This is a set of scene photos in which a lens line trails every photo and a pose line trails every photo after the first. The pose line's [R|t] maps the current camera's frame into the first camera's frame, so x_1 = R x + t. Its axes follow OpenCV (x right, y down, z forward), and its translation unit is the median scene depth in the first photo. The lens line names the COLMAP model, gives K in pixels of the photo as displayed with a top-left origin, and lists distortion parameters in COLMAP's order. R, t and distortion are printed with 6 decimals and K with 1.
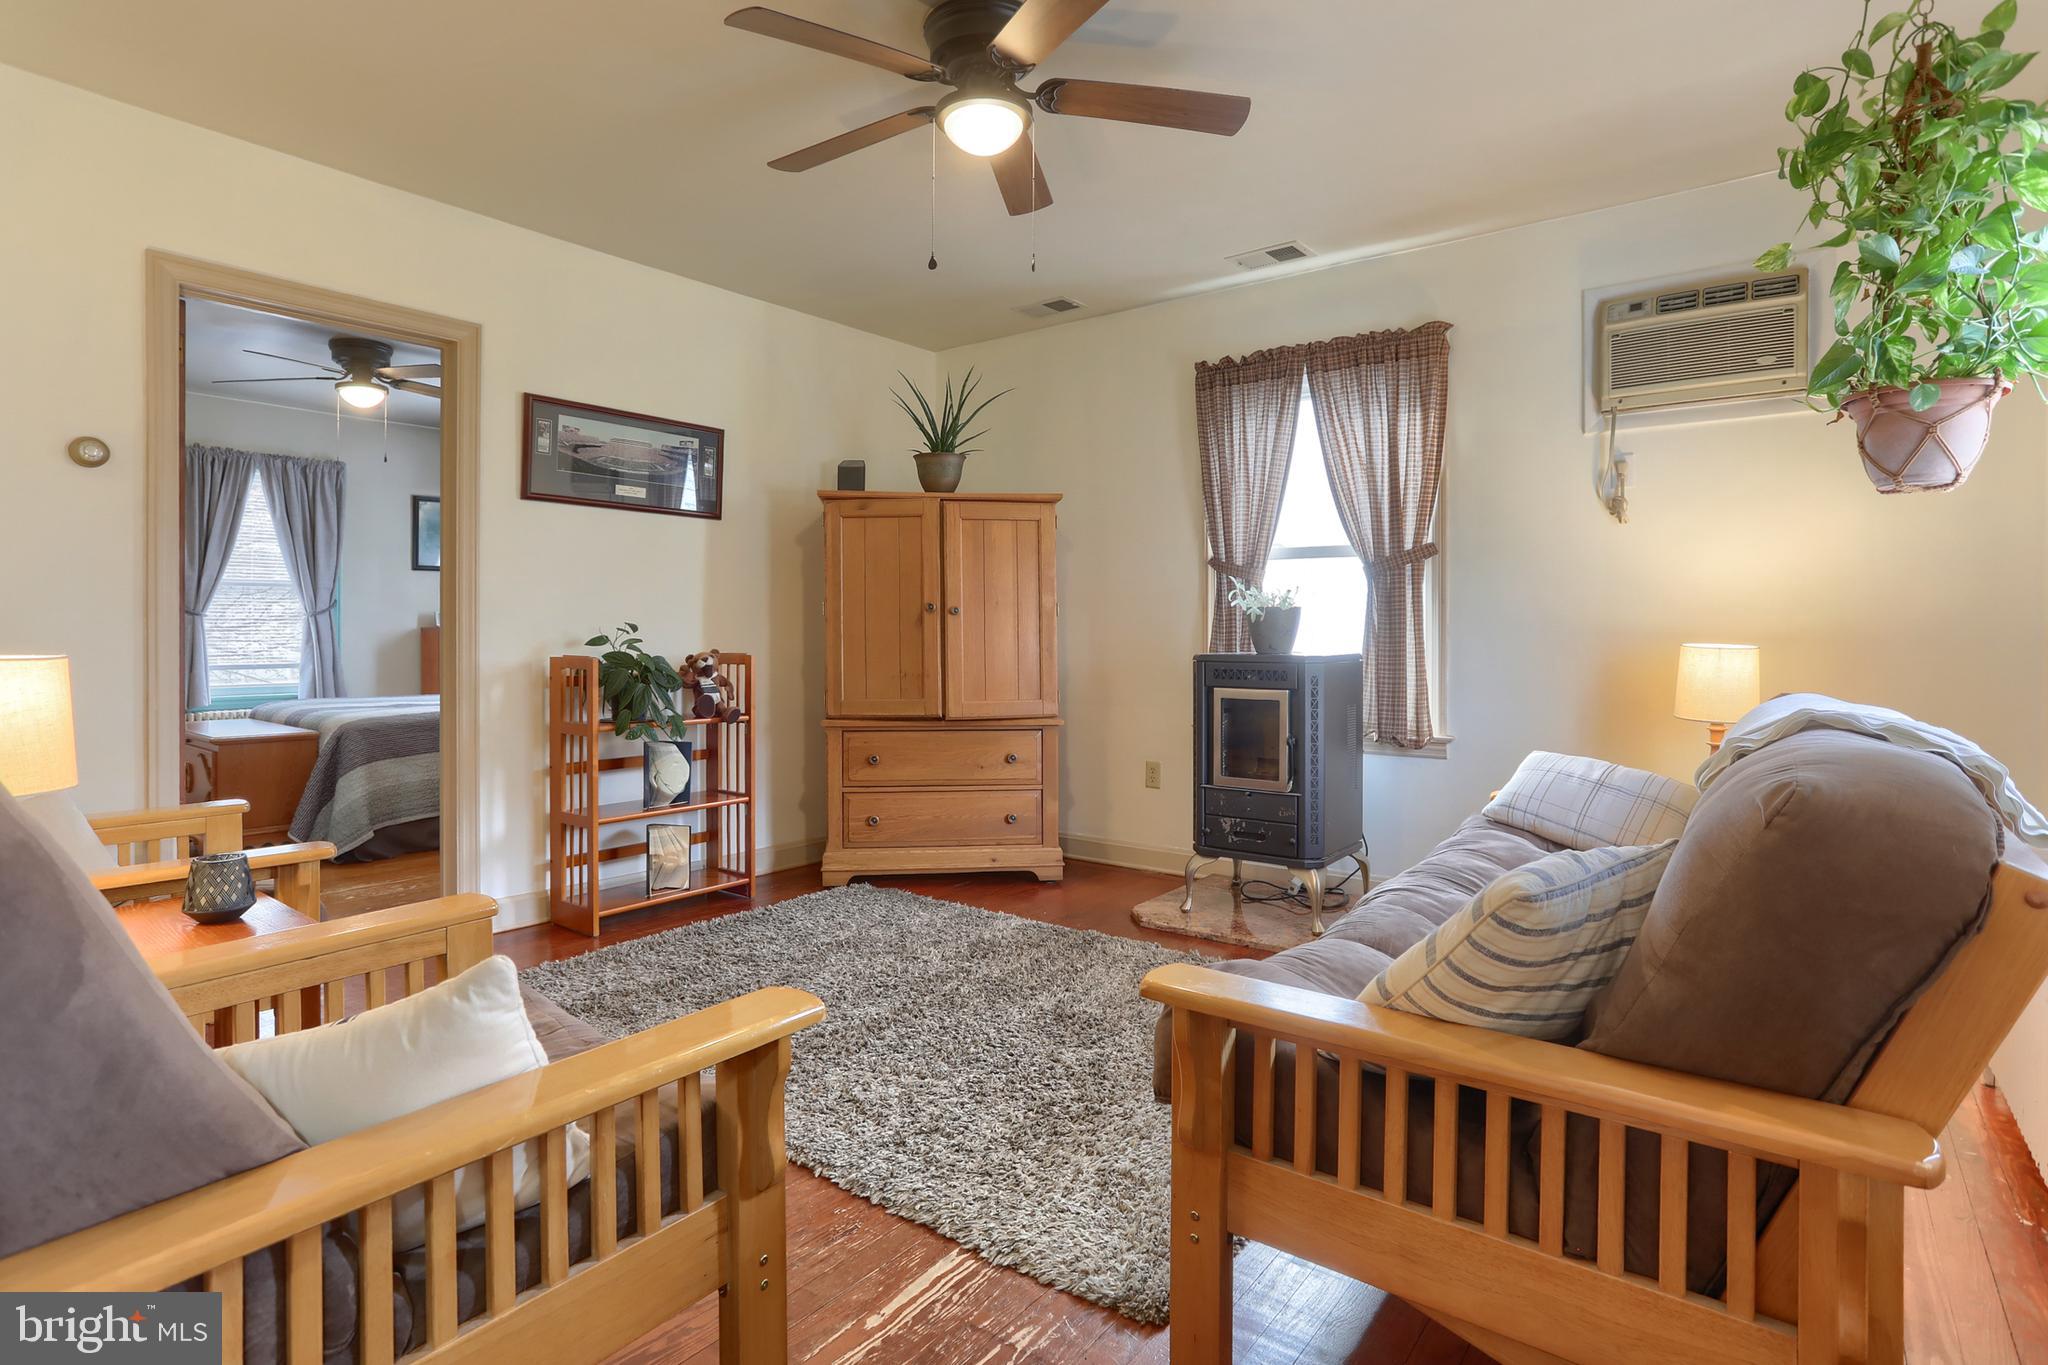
lens RADIAL K [[1031.6, 0, 1014.2], [0, 1031.6, 634.8], [0, 0, 1]] dist [-0.042003, 0.021934]
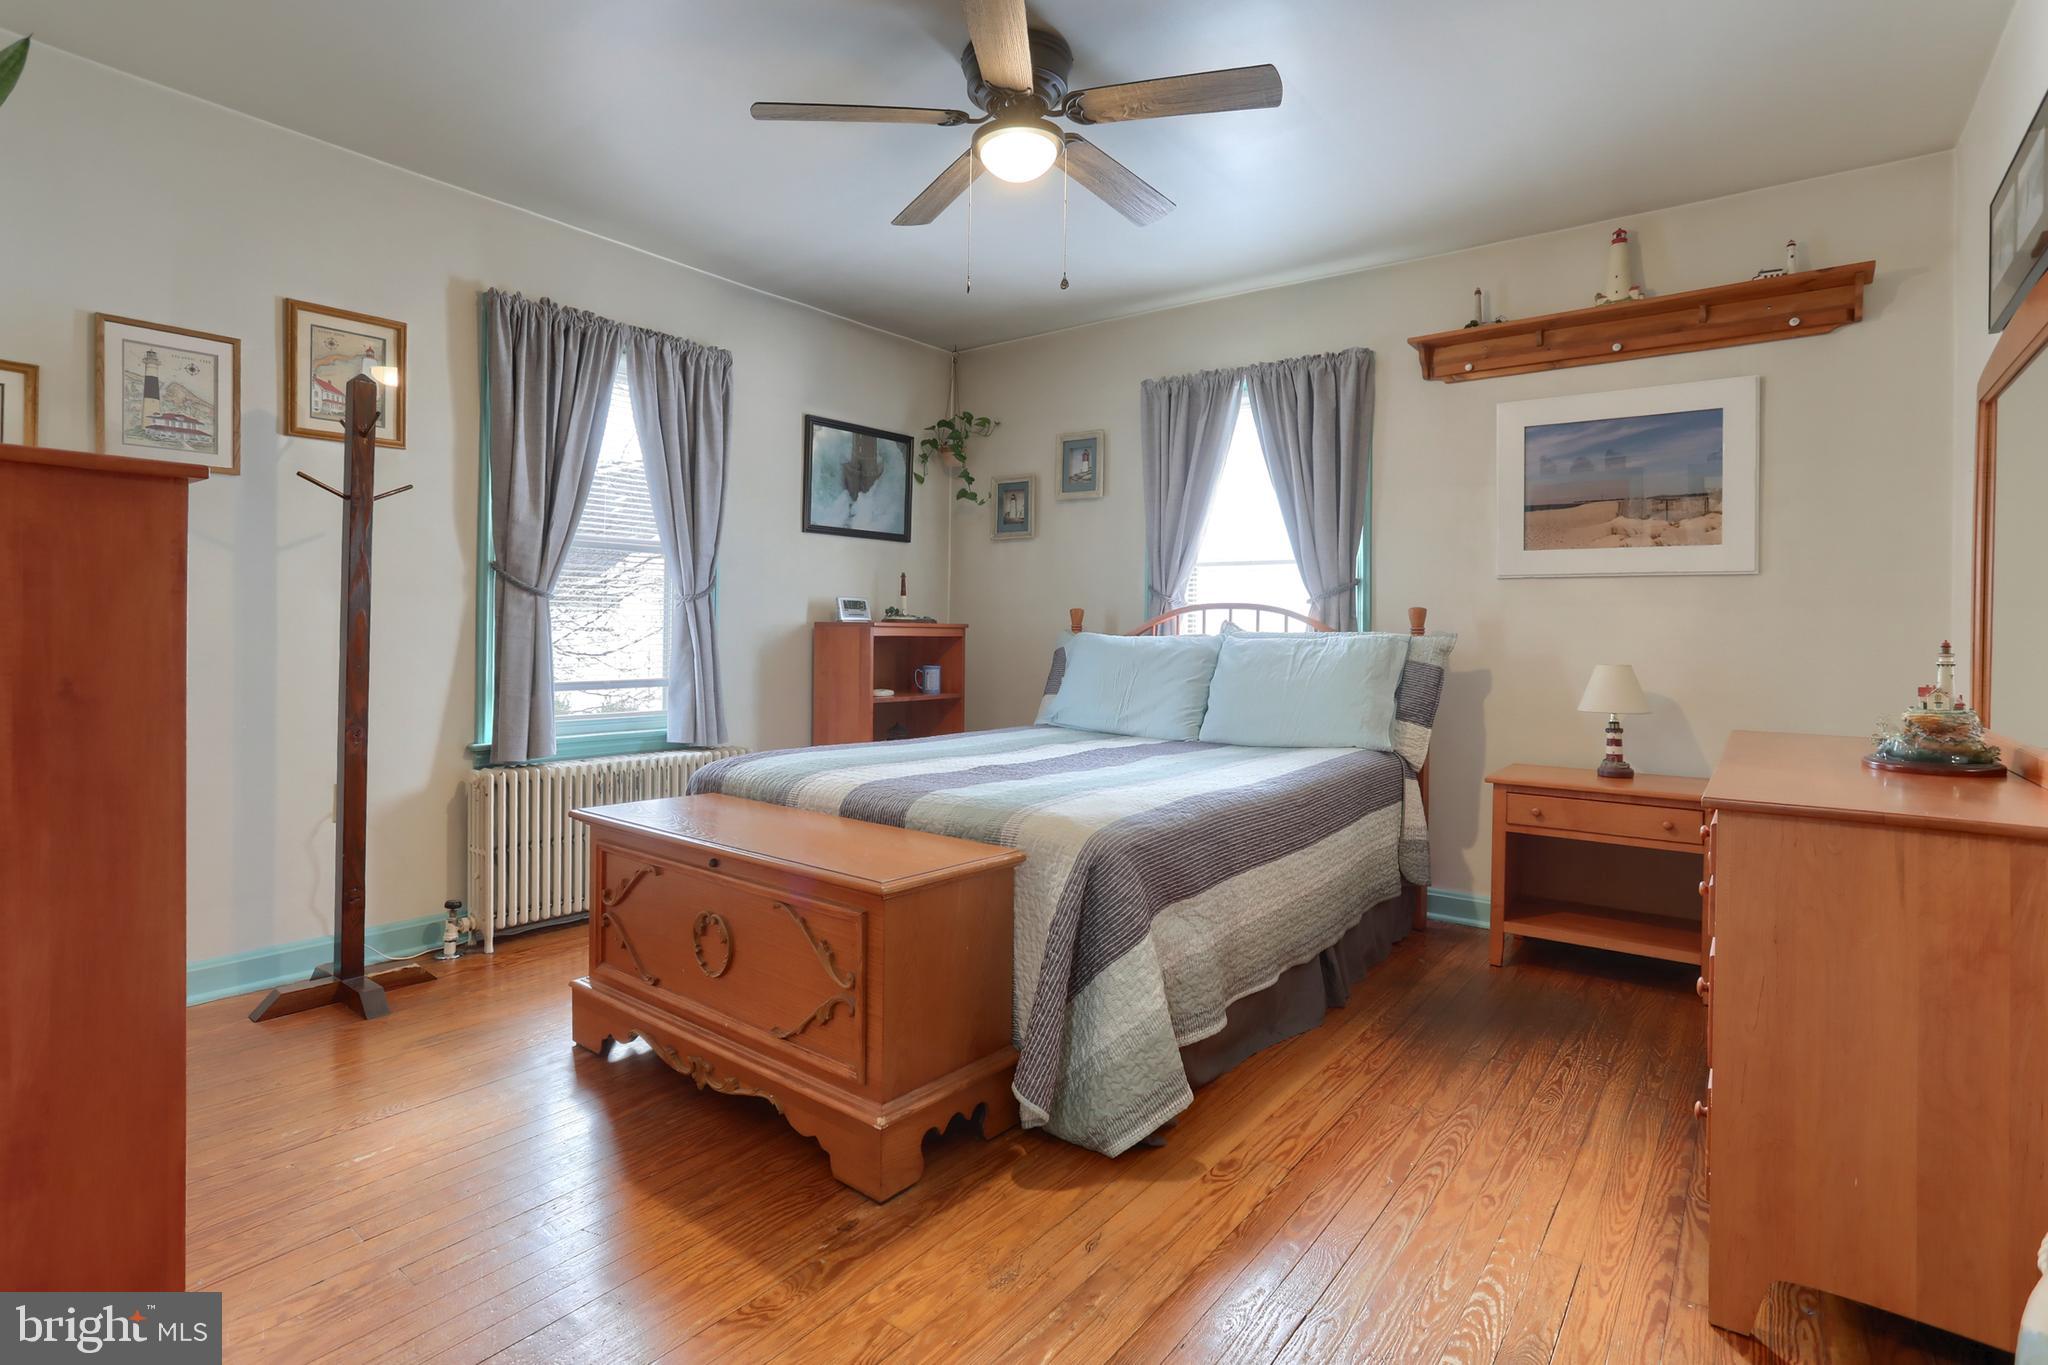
lens RADIAL K [[1031.6, 0, 999.1], [0, 1031.6, 640.3], [0, 0, 1]] dist [-0.042003, 0.021934]
pose [[0.999897, 0.014059, 0.002786, -0.520495], [-0.014065, 0.999899, 0.002076, 0.001300], [-0.002756, -0.002114, 0.999994, 0.396511]]
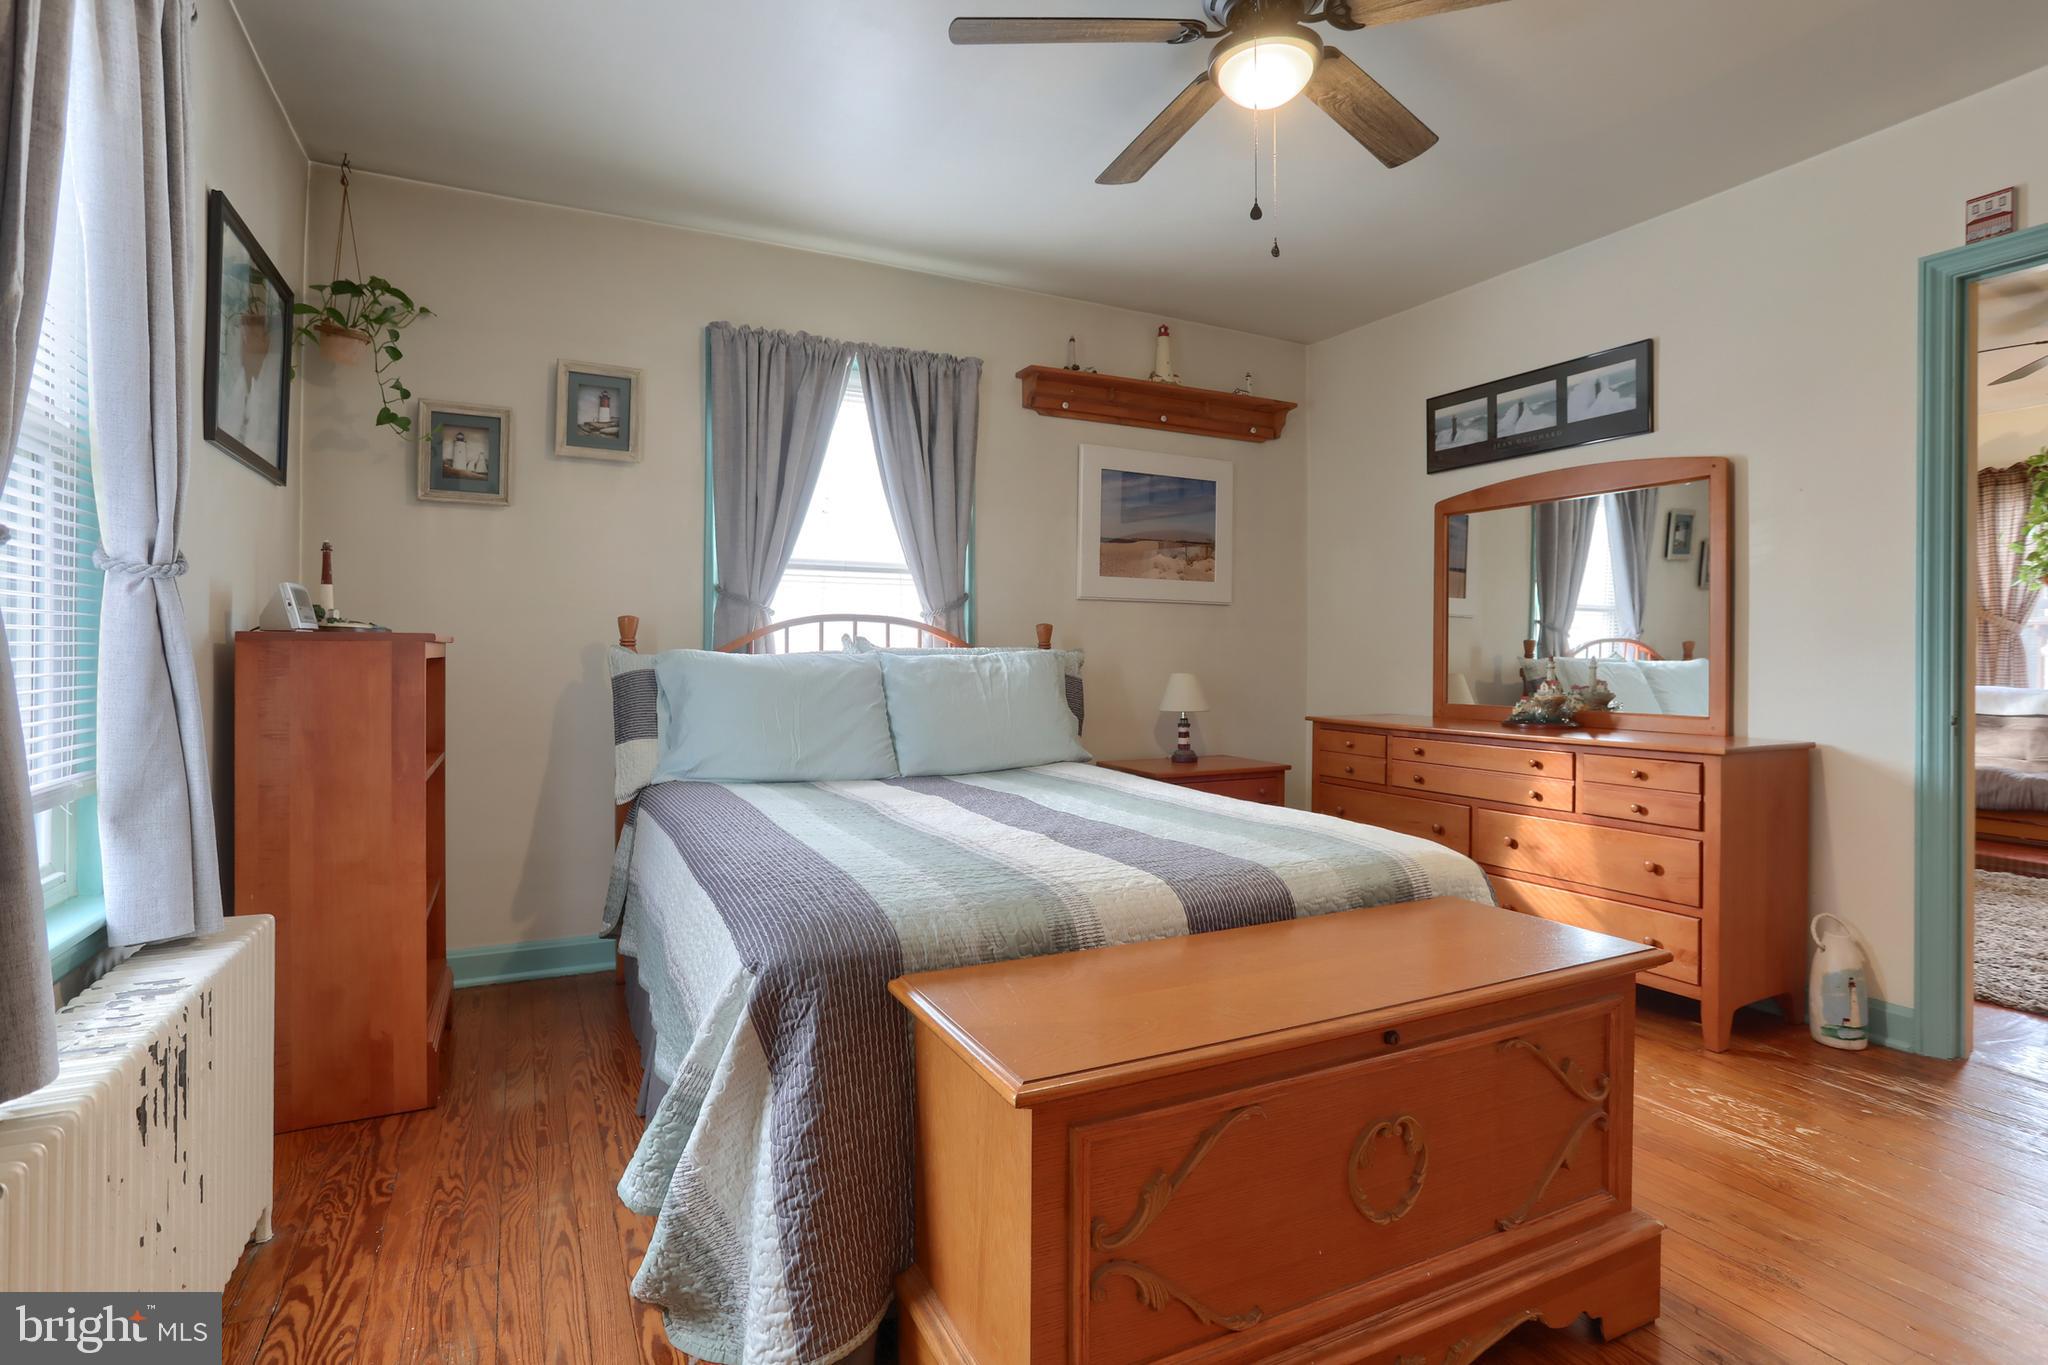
lens RADIAL K [[1031.6, 0, 1020.2], [0, 1031.6, 657.1], [0, 0, 1]] dist [-0.042003, 0.021934]
pose [[0.412620, -0.000558, 0.910903, -0.846397], [-0.000693, 0.999999, 0.000926, -0.000291], [-0.910903, -0.001014, 0.412619, 0.732945]]
